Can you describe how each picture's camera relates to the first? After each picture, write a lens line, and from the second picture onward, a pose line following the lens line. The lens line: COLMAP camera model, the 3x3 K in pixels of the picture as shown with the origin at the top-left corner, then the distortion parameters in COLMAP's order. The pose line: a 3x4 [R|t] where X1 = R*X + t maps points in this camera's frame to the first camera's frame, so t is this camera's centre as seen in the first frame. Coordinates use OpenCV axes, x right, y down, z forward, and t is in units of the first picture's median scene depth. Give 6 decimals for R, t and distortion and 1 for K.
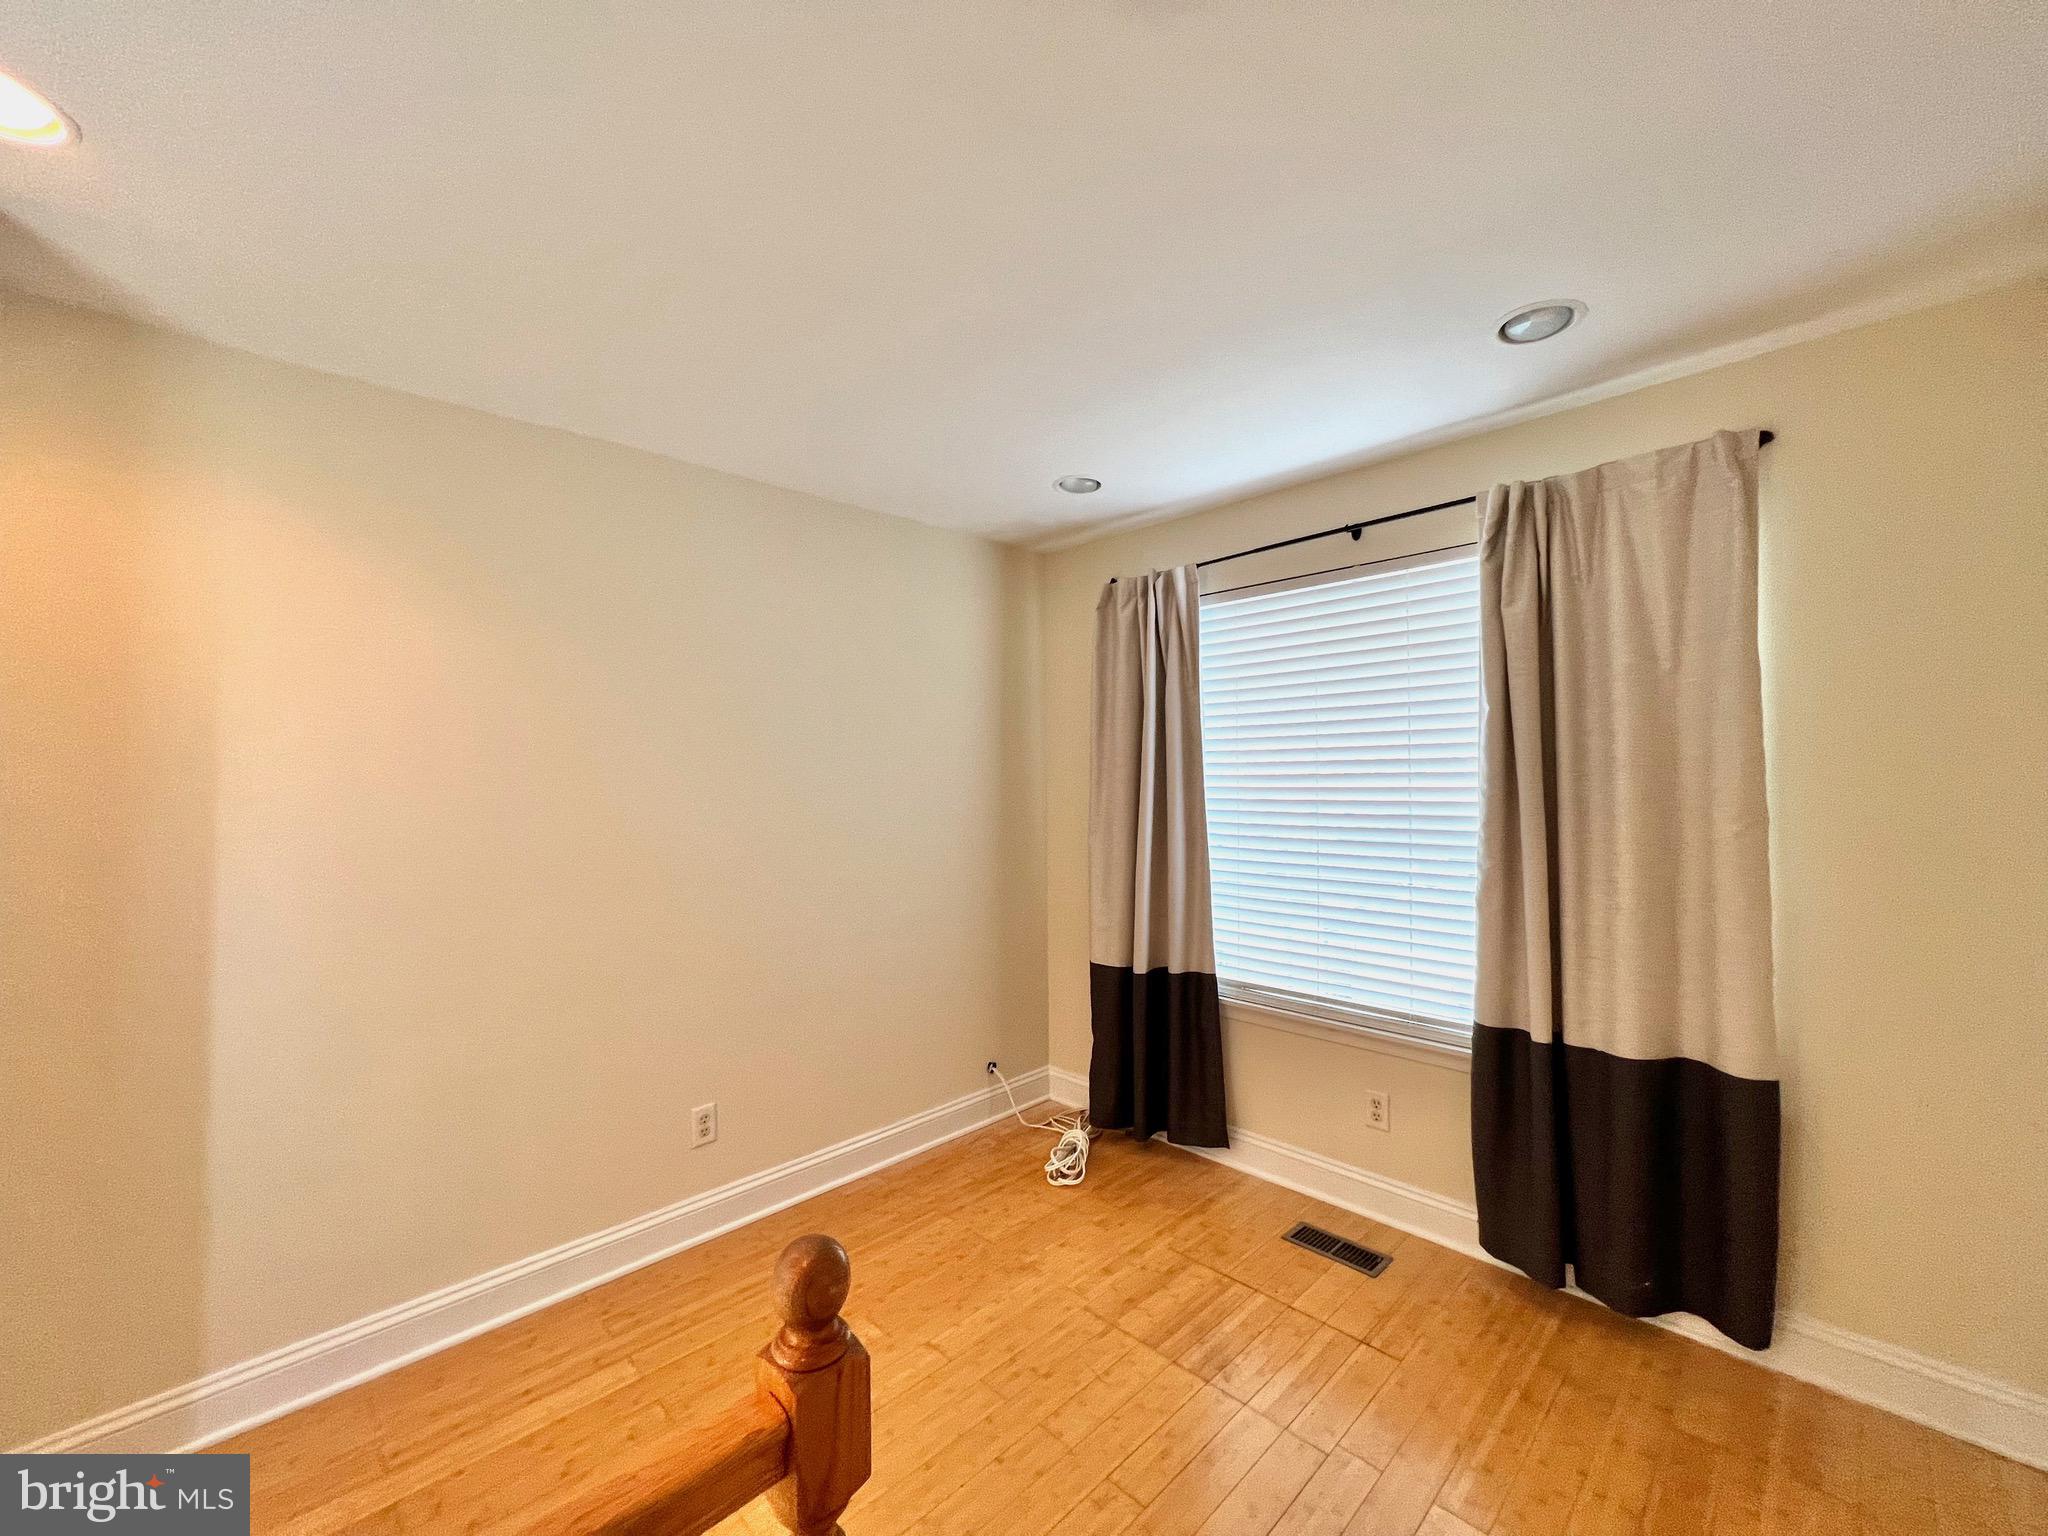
lens RADIAL K [[825.4, 0, 1024.0], [0, 825.4, 768.0], [0, 0, 1]] dist [-0.000778, -0.000120]
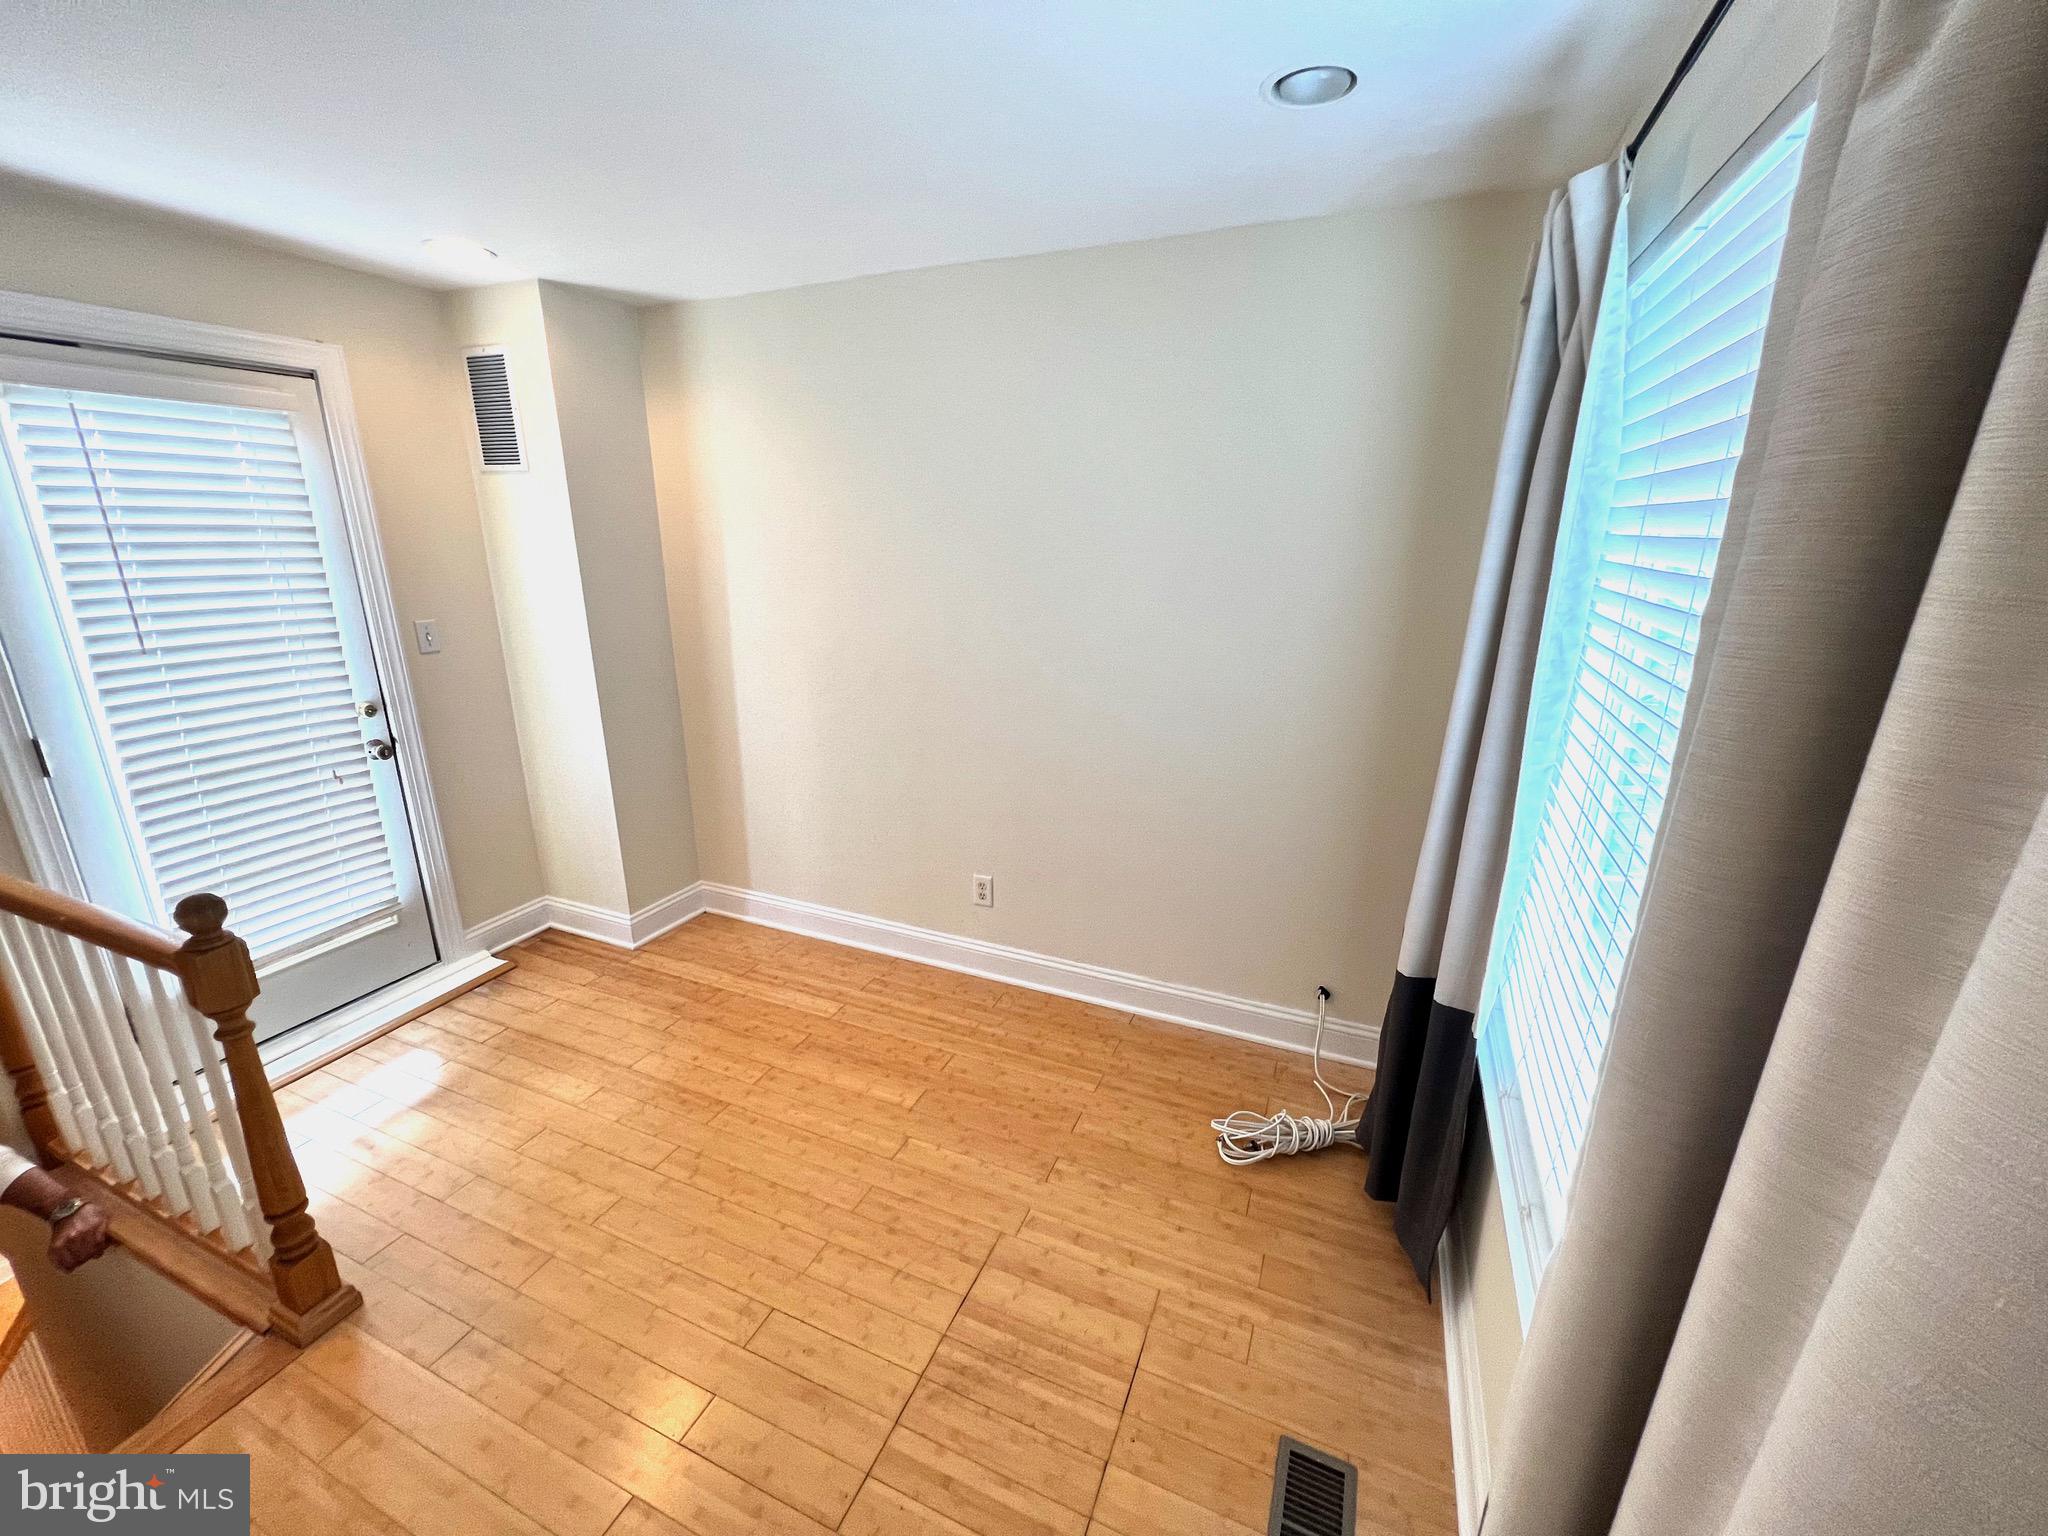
lens RADIAL K [[825.4, 0, 1024.0], [0, 825.4, 768.0], [0, 0, 1]] dist [-0.000778, -0.000120]
pose [[0.373111, 0.275174, -0.886041, 0.704737], [-0.001528, 0.955185, 0.296004, -0.098912], [0.927786, -0.109089, 0.356810, 0.711157]]
